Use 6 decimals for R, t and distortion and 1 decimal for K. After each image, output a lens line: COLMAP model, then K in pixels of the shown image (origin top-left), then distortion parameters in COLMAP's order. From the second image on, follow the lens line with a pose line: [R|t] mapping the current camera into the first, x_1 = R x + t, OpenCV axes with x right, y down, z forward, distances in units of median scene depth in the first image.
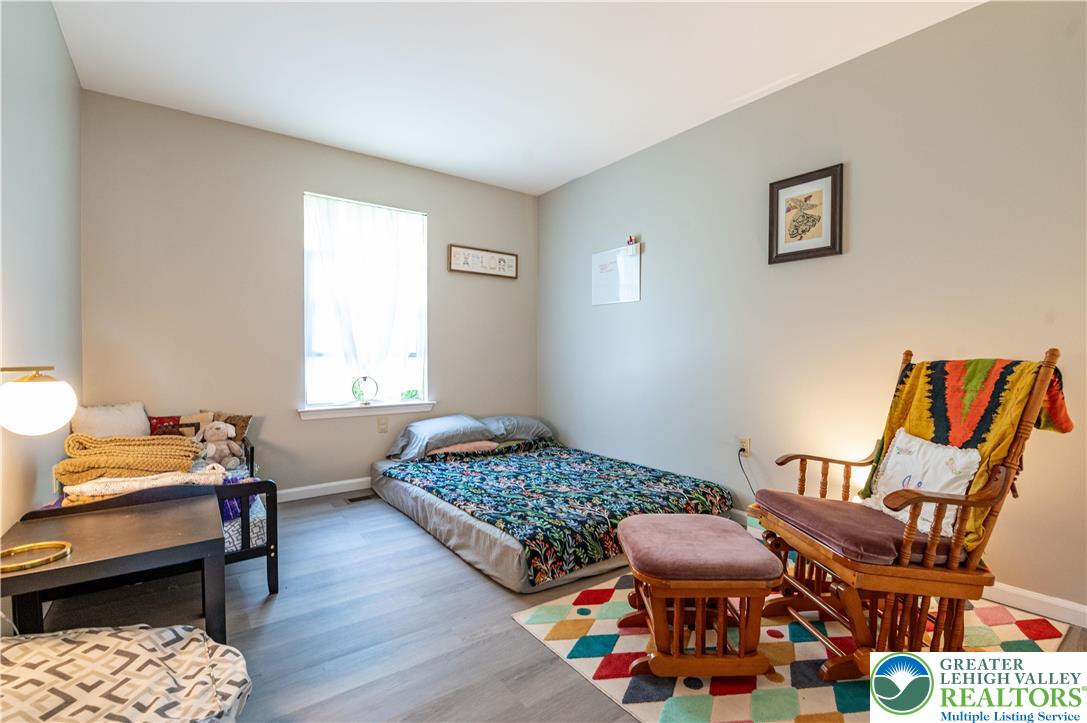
lens RADIAL K [[476.6, 0, 543.8], [0, 476.6, 360.2], [0, 0, 1]] dist [-0.009514, -0.006306]
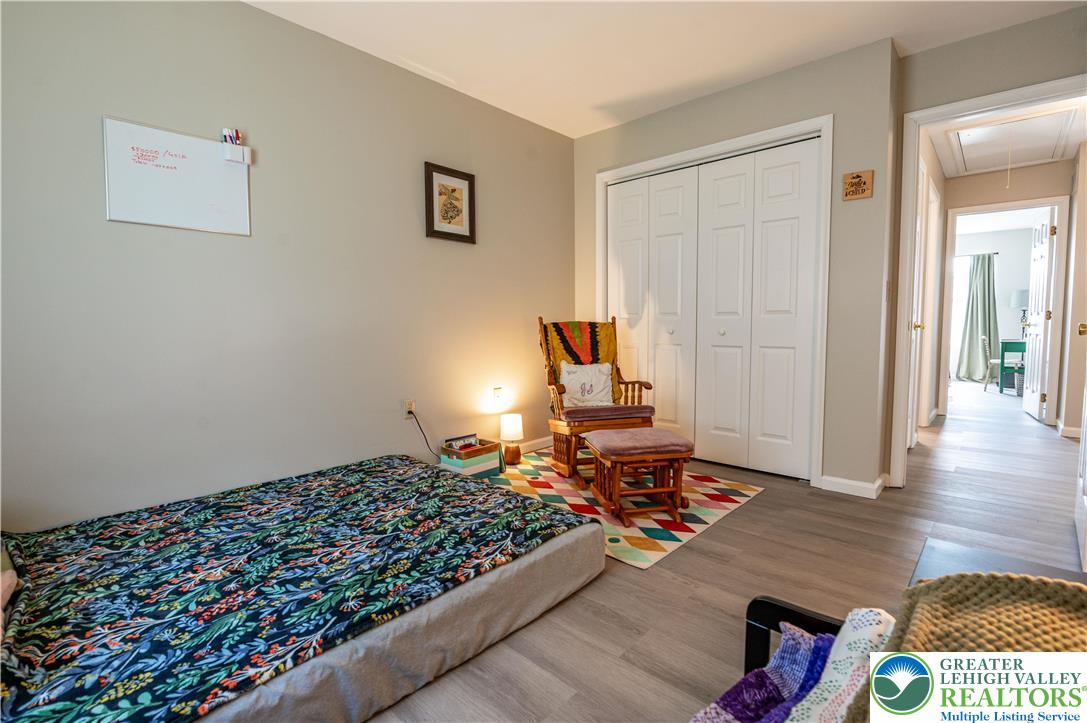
lens RADIAL K [[500.9, 0, 544.0], [0, 500.9, 361.0], [0, 0, 1]] dist [0.003023, 0.000024]
pose [[-0.172586, -0.075658, 0.982084, -0.761466], [0.018886, 0.996608, 0.080096, -0.004869], [-0.984813, 0.032371, -0.170572, 0.985469]]
